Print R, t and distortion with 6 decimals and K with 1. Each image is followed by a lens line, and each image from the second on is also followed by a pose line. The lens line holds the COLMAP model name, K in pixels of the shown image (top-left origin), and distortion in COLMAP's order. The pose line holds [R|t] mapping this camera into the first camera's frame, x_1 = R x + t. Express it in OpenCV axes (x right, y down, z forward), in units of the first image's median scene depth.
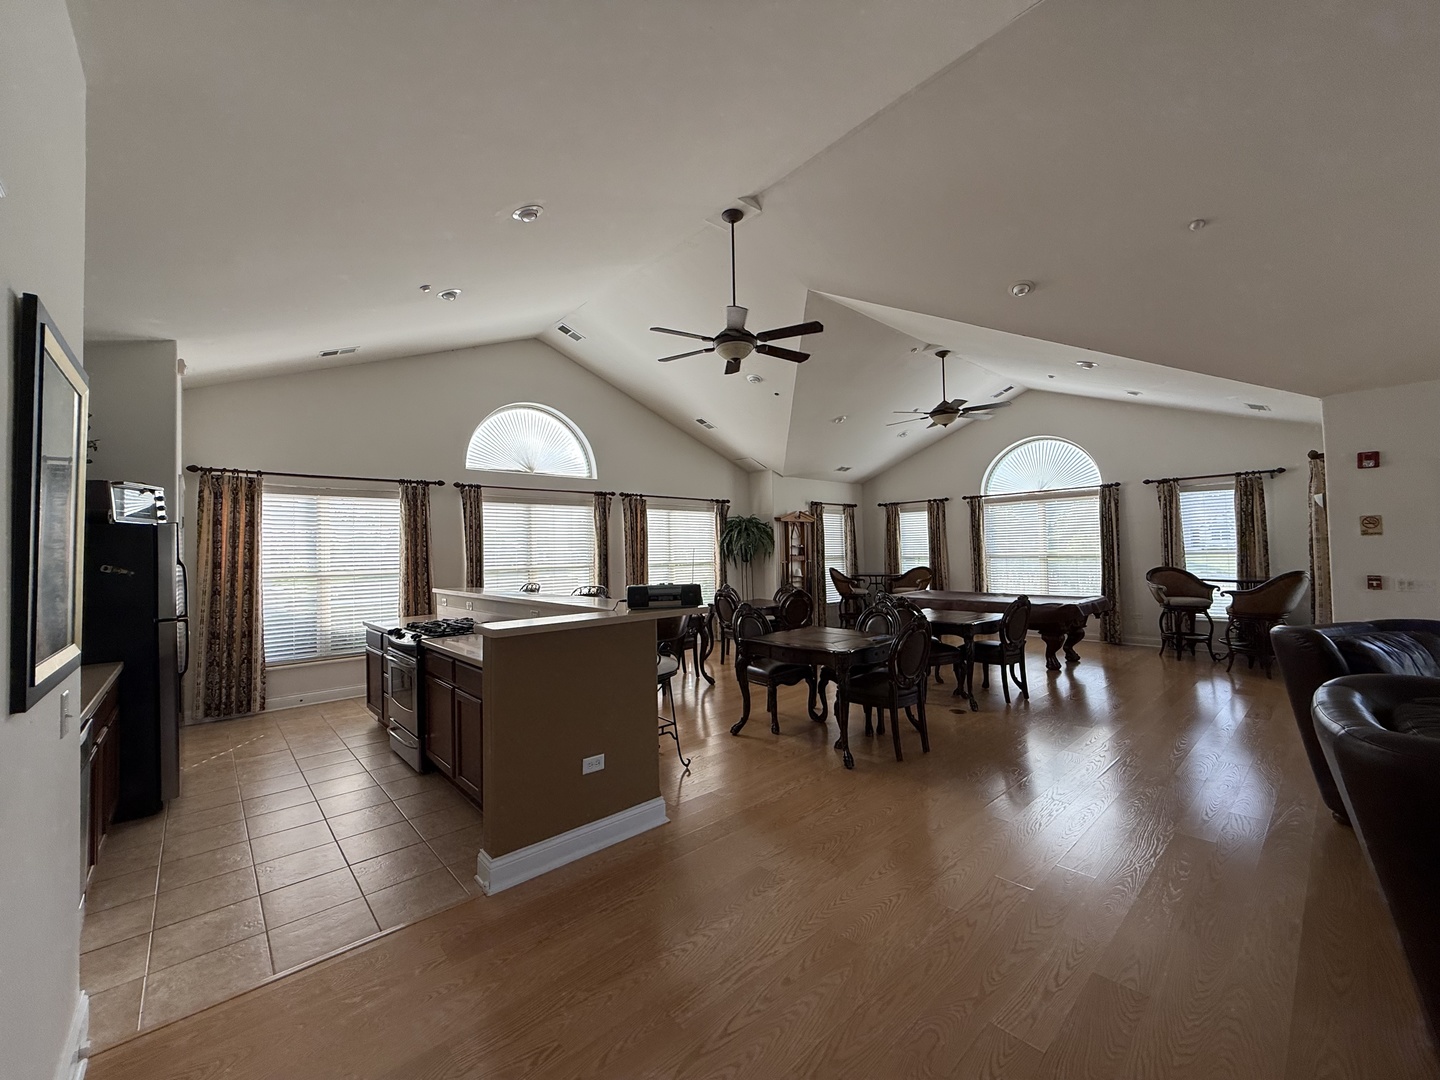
lens RADIAL K [[573.2, 0, 716.2], [0, 573.2, 537.7], [0, 0, 1]] dist [0.001248, -0.000772]
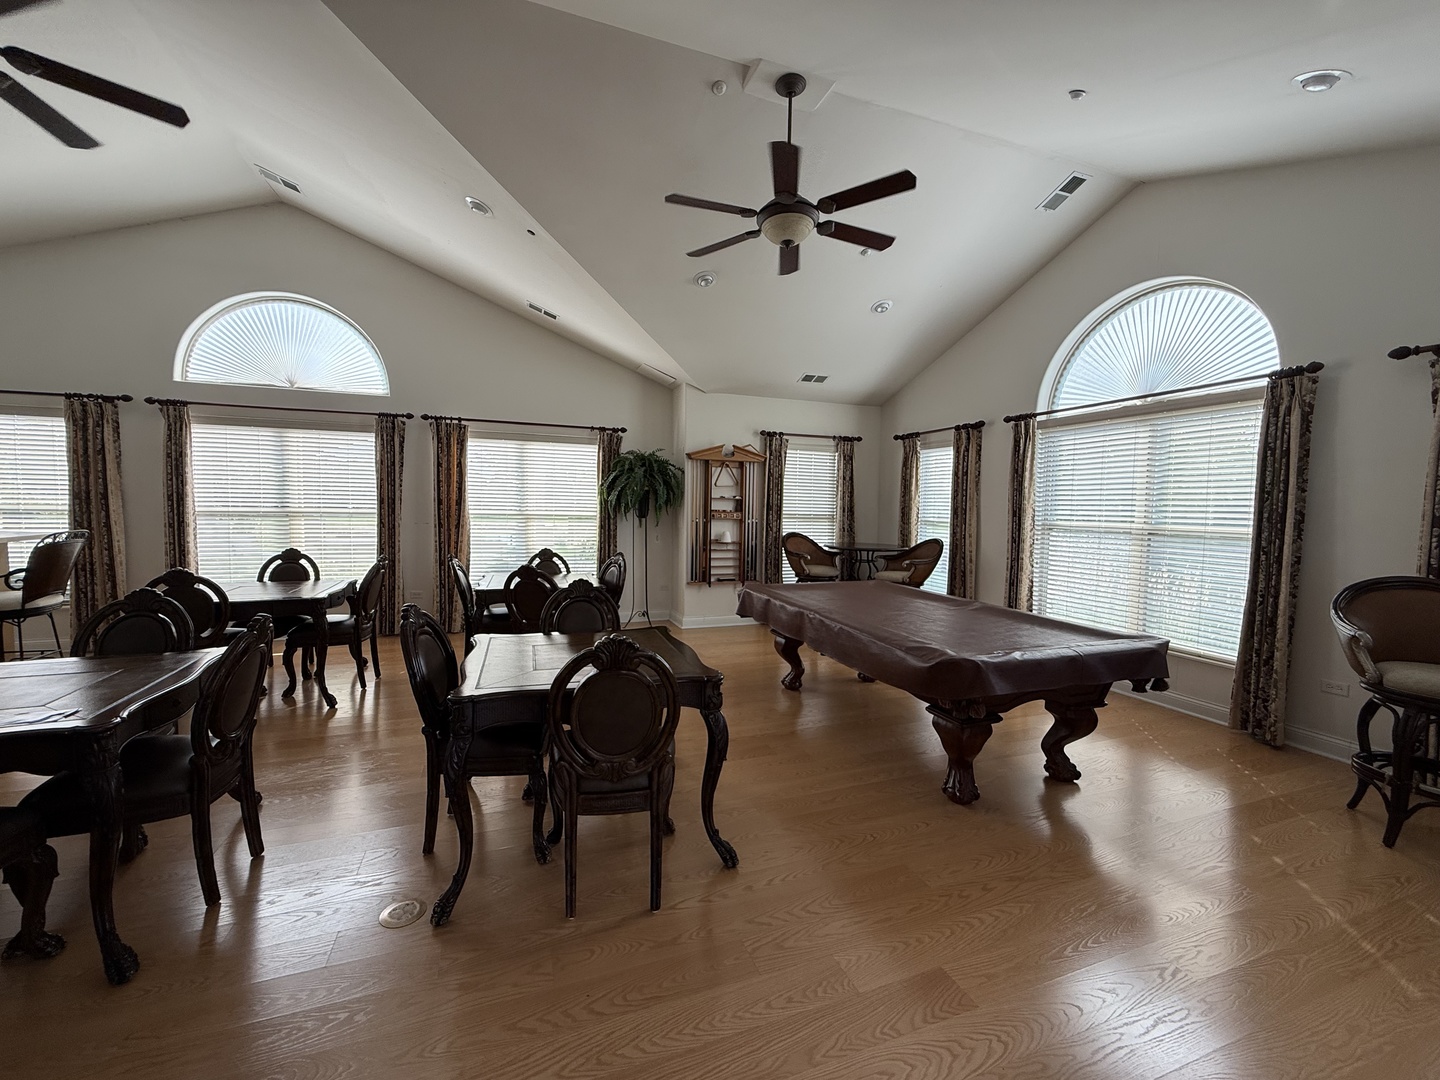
lens RADIAL K [[573.2, 0, 715.2], [0, 573.2, 541.0], [0, 0, 1]] dist [0.001248, -0.000772]
pose [[0.926407, 0.059926, -0.371725, 0.482991], [-0.026572, 0.995197, 0.094214, 0.003377], [0.375585, -0.077403, 0.923550, 0.471260]]
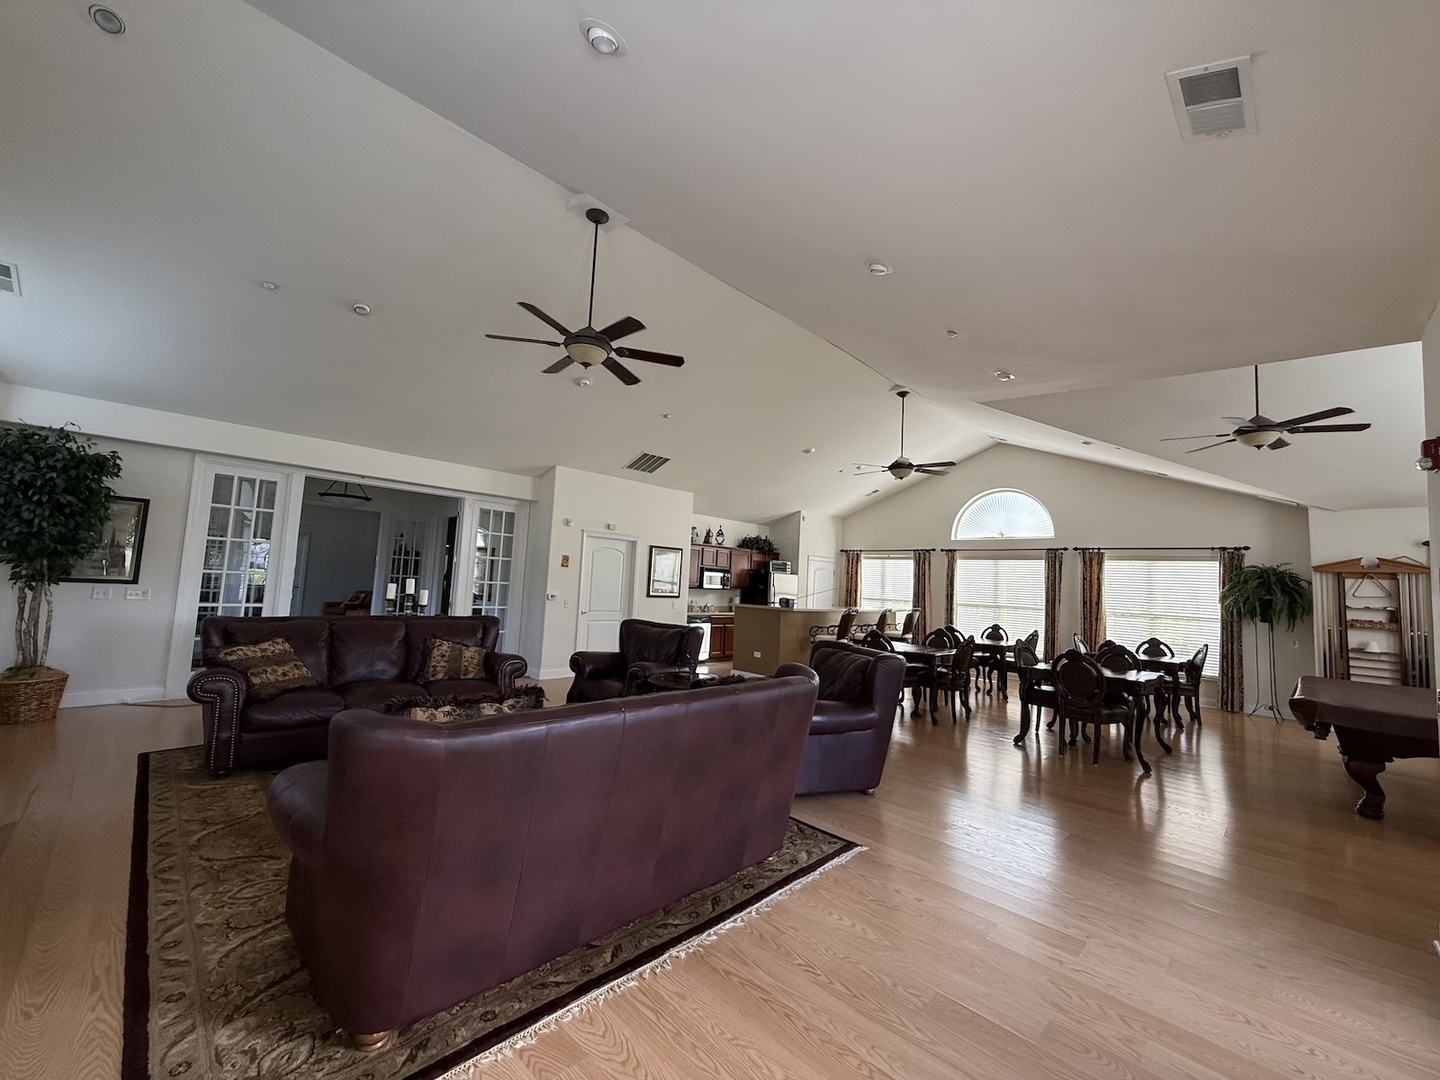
lens RADIAL K [[573.2, 0, 718.8], [0, 573.2, 535.5], [0, 0, 1]] dist [0.001248, -0.000772]
pose [[0.054605, -0.060069, -0.996700, 1.004057], [-0.024206, 0.997816, -0.061462, -0.014040], [0.998215, 0.027482, 0.053032, 0.223758]]
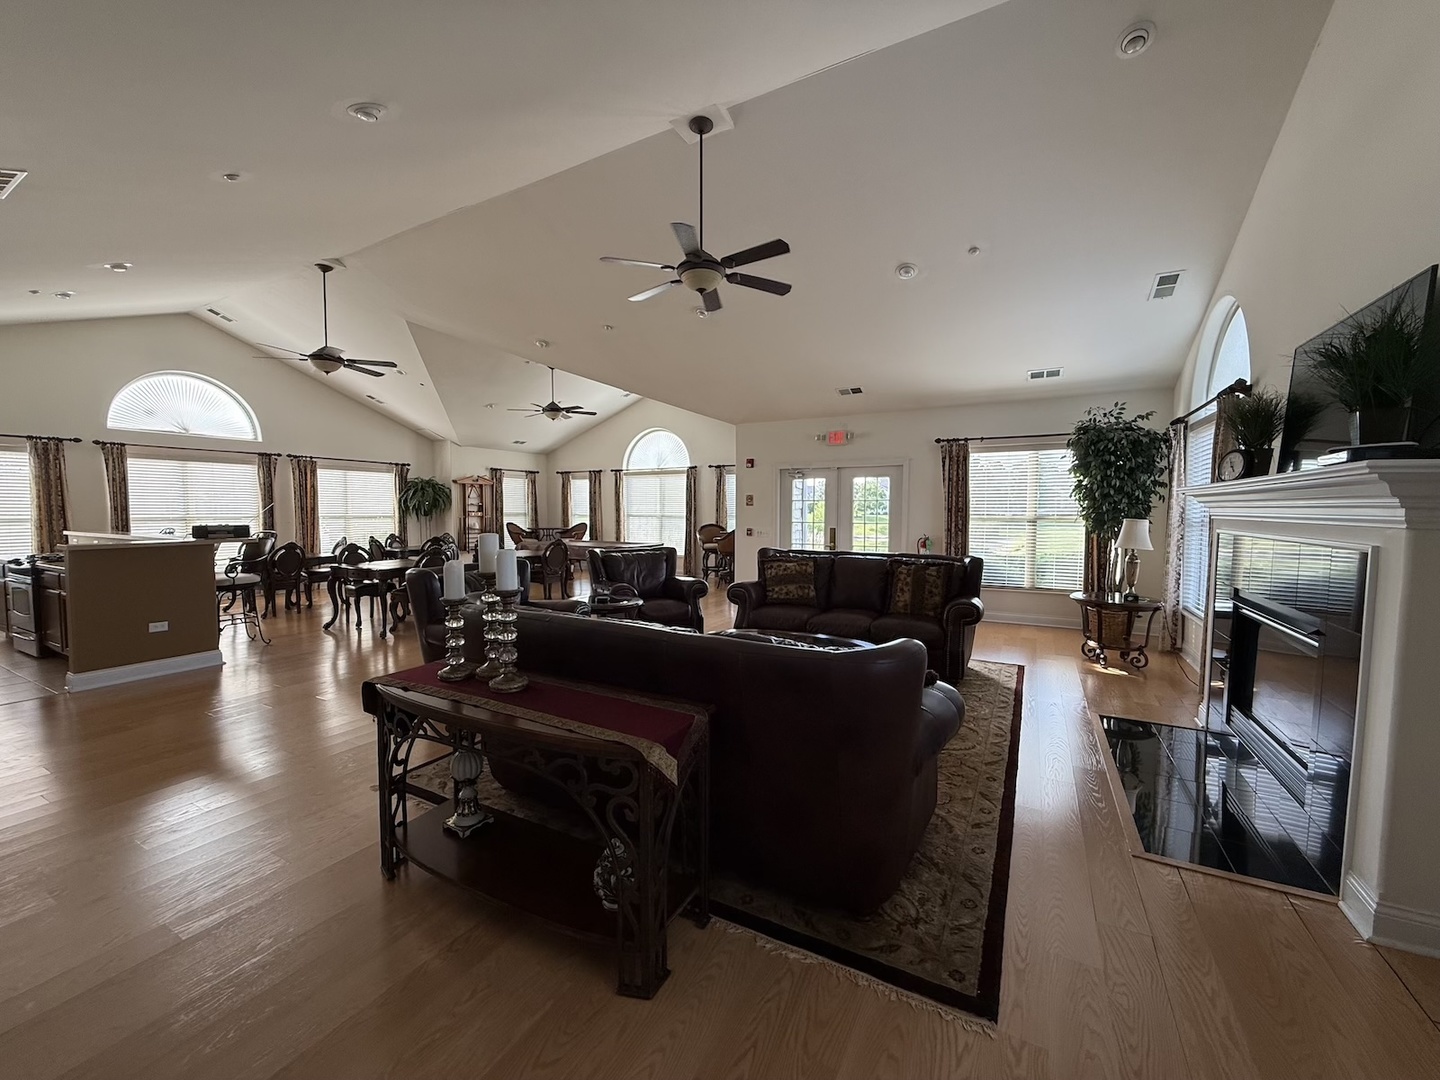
lens RADIAL K [[573.2, 0, 714.6], [0, 573.2, 536.9], [0, 0, 1]] dist [0.001248, -0.000772]
pose [[0.945644, 0.006454, 0.325138, 0.288530], [-0.029297, 0.997429, 0.065407, -0.013005], [-0.323880, -0.071377, 0.943402, -0.411258]]
